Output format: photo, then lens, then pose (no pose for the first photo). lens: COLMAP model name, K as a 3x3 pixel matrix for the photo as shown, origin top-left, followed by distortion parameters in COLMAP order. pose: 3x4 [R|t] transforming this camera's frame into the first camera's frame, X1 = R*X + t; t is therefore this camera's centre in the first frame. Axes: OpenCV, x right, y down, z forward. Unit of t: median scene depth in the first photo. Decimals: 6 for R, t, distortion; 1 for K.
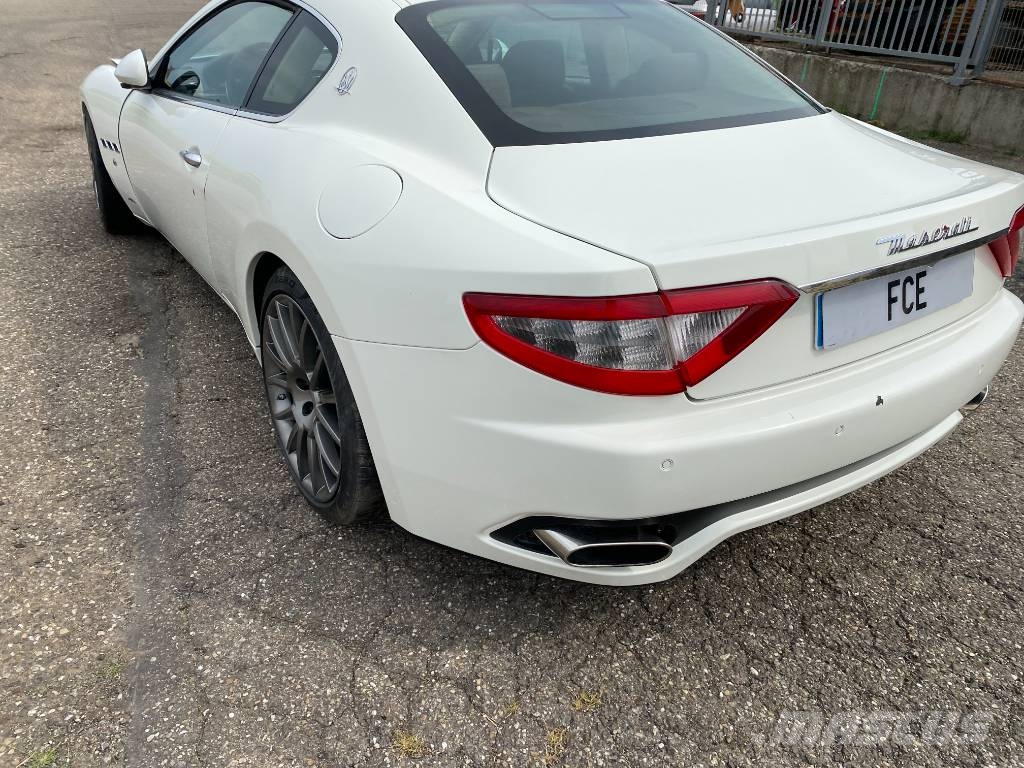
lens RADIAL K [[767.1, 0, 496.5], [0, 767.1, 390.8], [0, 0, 1]] dist [0.021271, -0.017183]
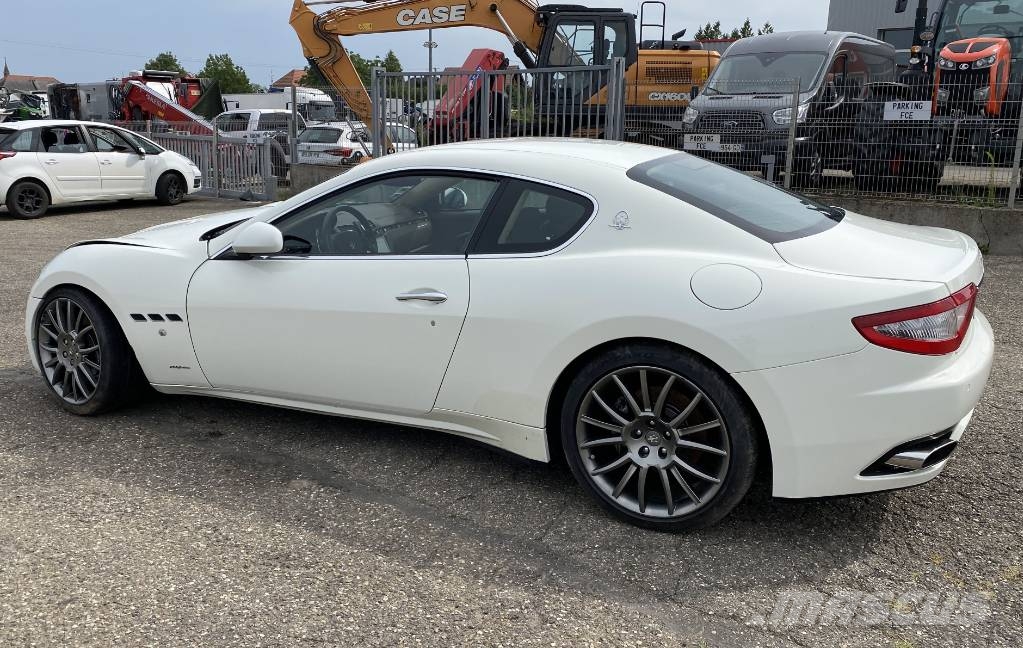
lens RADIAL K [[814.9, 0, 511.5], [0, 814.9, 324.0], [0, 0, 1]] dist [0.007293, -0.008795]
pose [[0.861487, -0.164579, 0.480369, -0.657697], [0.273422, 0.947510, -0.165725, -0.010732], [-0.427880, 0.274113, 0.861267, -0.107843]]
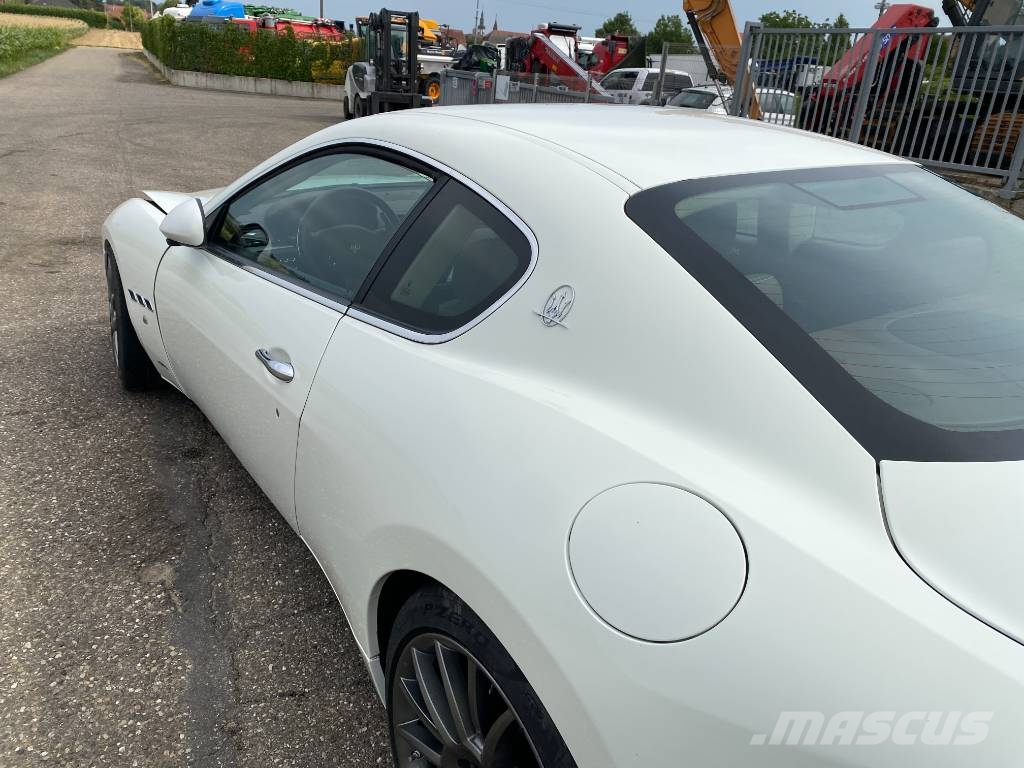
lens RADIAL K [[774.4, 0, 500.4], [0, 774.4, 385.1], [0, 0, 1]] dist [0.011252, -0.009639]
pose [[0.999801, 0.006545, 0.018843, -0.147193], [-0.004444, 0.993982, -0.109449, -0.151519], [-0.019446, 0.109343, 0.993814, 0.204929]]
